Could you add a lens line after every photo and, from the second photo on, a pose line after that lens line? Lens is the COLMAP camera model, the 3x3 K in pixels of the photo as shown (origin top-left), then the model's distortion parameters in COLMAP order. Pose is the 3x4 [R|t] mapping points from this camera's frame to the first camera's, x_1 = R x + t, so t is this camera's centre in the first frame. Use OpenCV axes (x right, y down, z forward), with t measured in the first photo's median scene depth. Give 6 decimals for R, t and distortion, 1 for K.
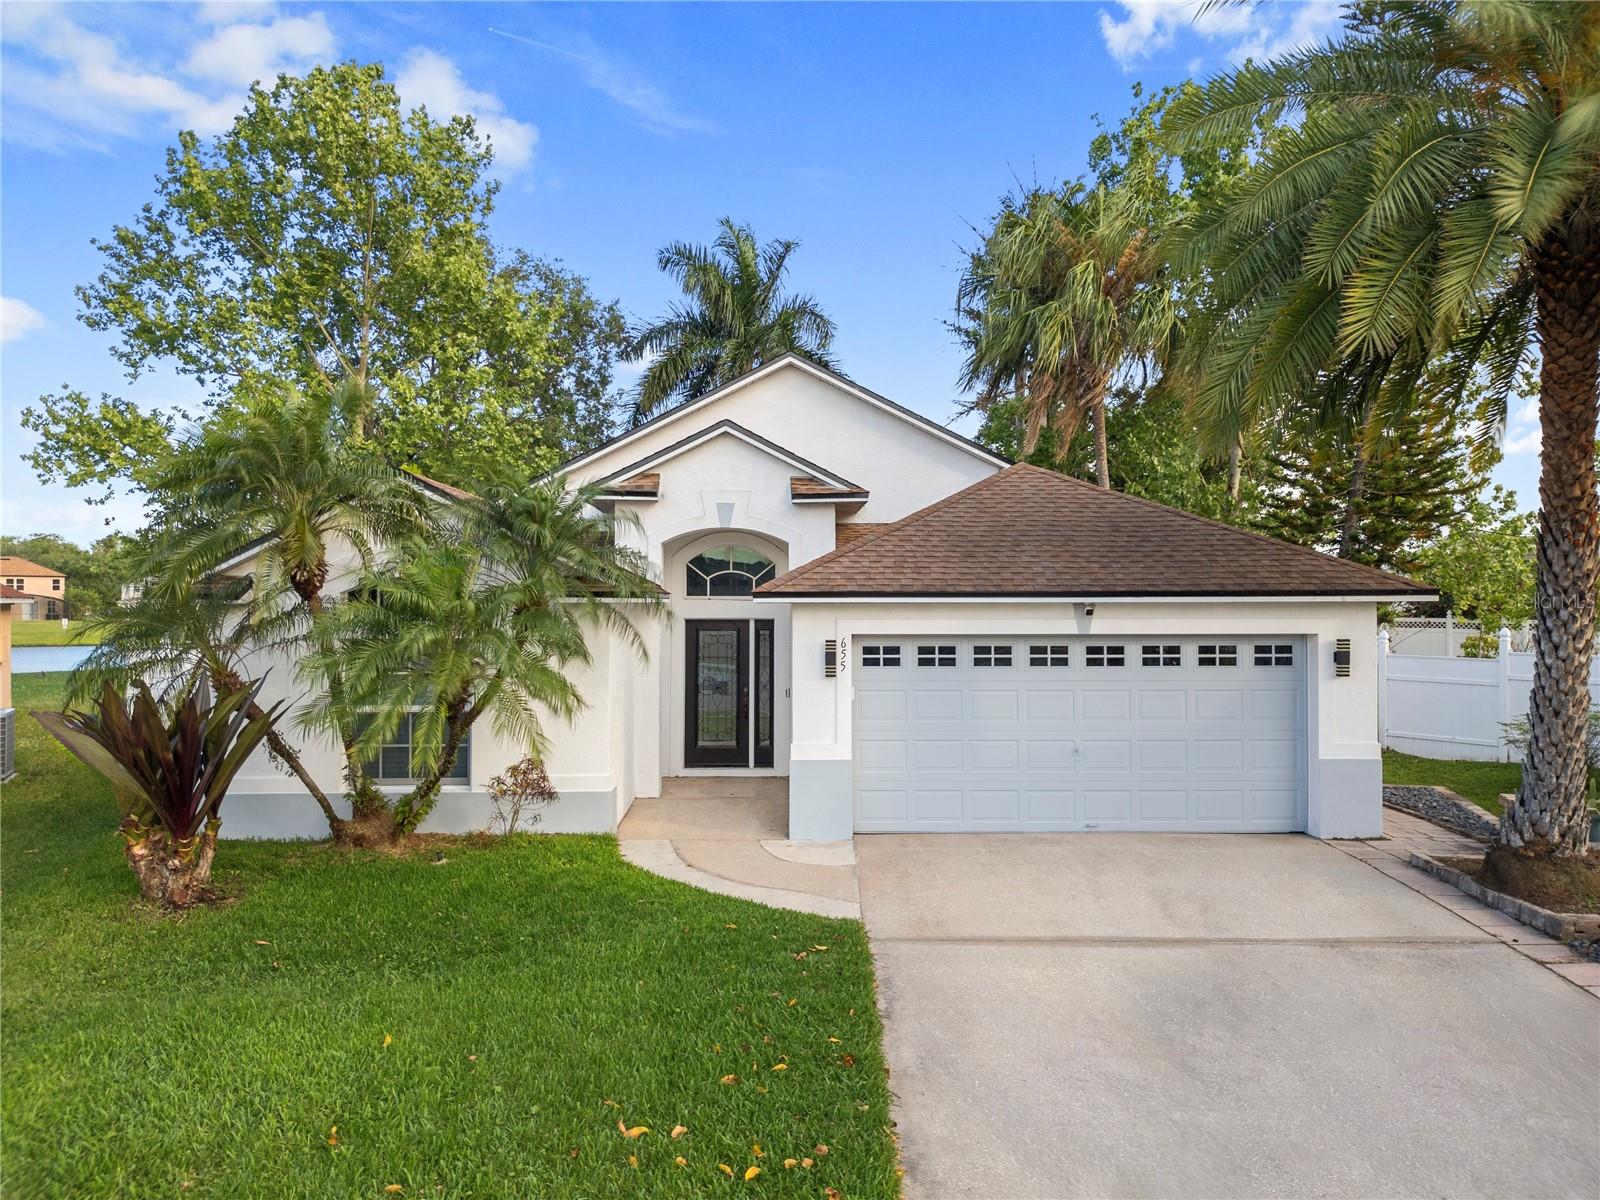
lens RADIAL K [[1096.7, 0, 759.9], [0, 1096.7, 597.6], [0, 0, 1]] dist [0.033188, -0.001384]
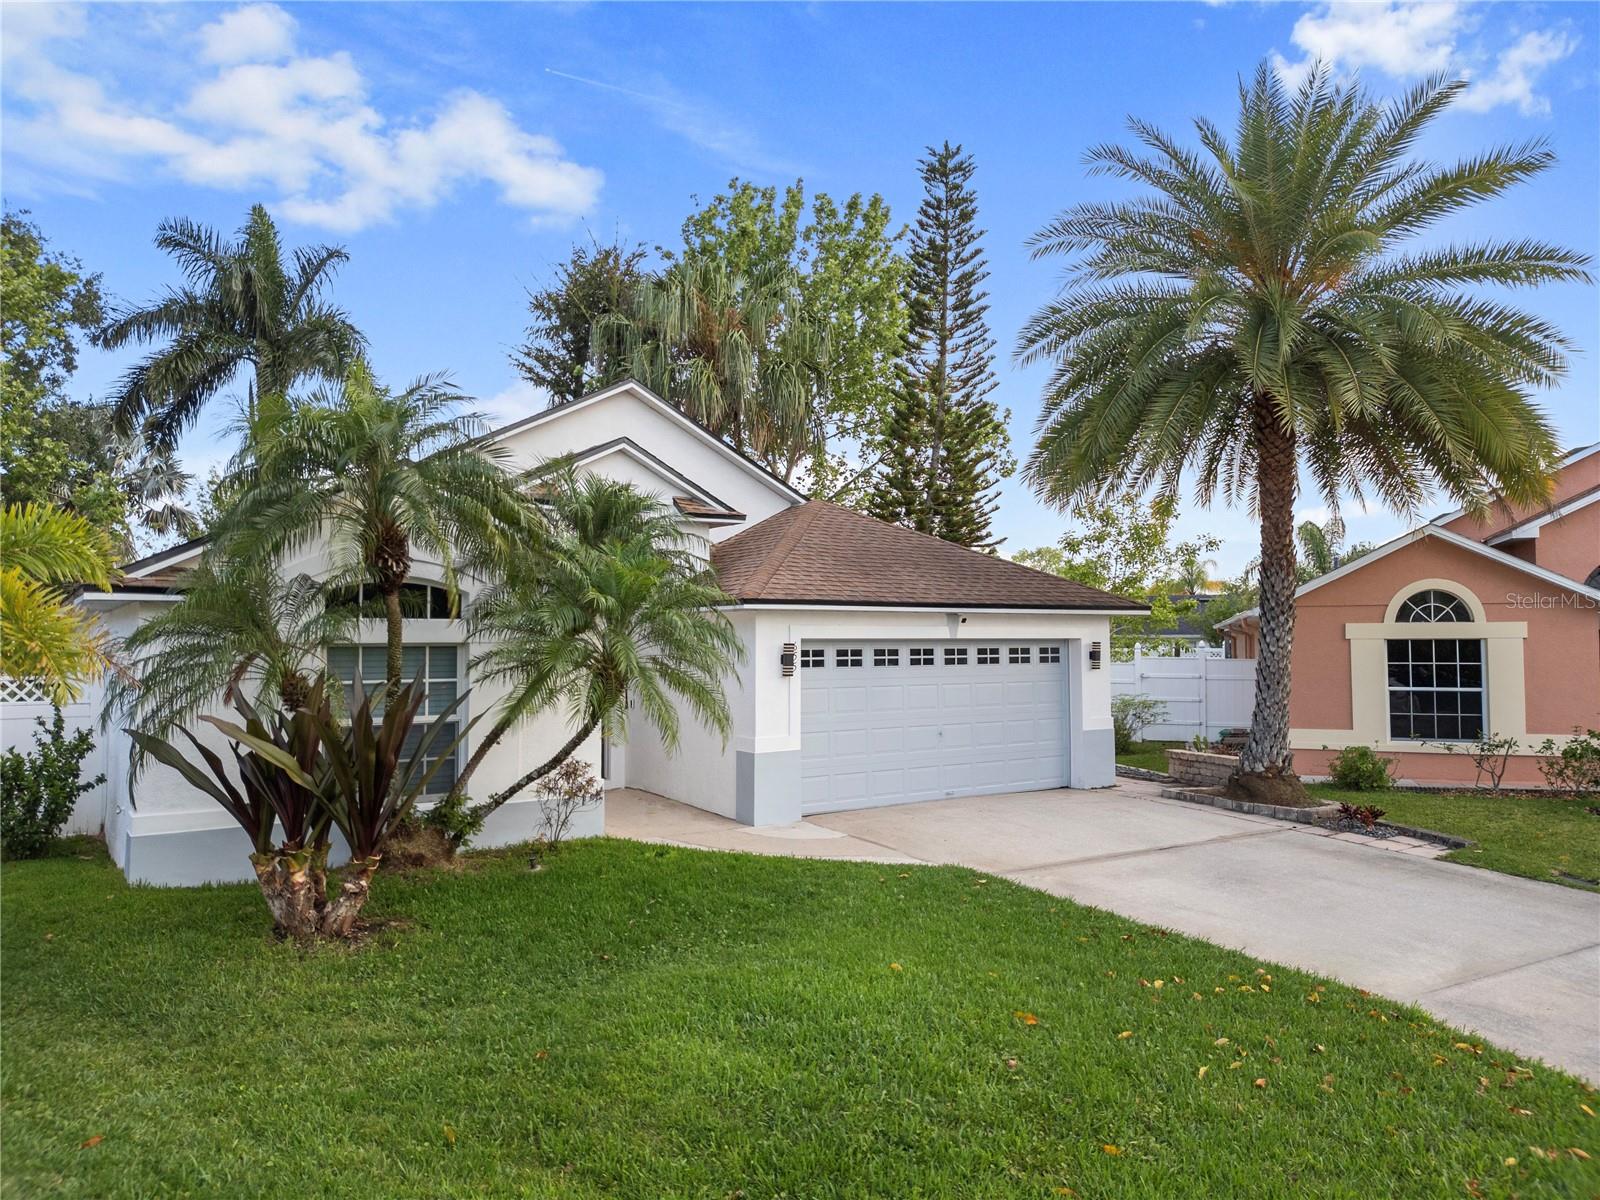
lens RADIAL K [[1096.7, 0, 759.9], [0, 1096.7, 597.6], [0, 0, 1]] dist [0.033188, -0.001384]
pose [[0.847489, 0.019453, 0.530456, -0.545467], [-0.000402, 0.999351, -0.036006, 0.031466], [-0.530812, 0.030301, 0.846948, 0.059402]]
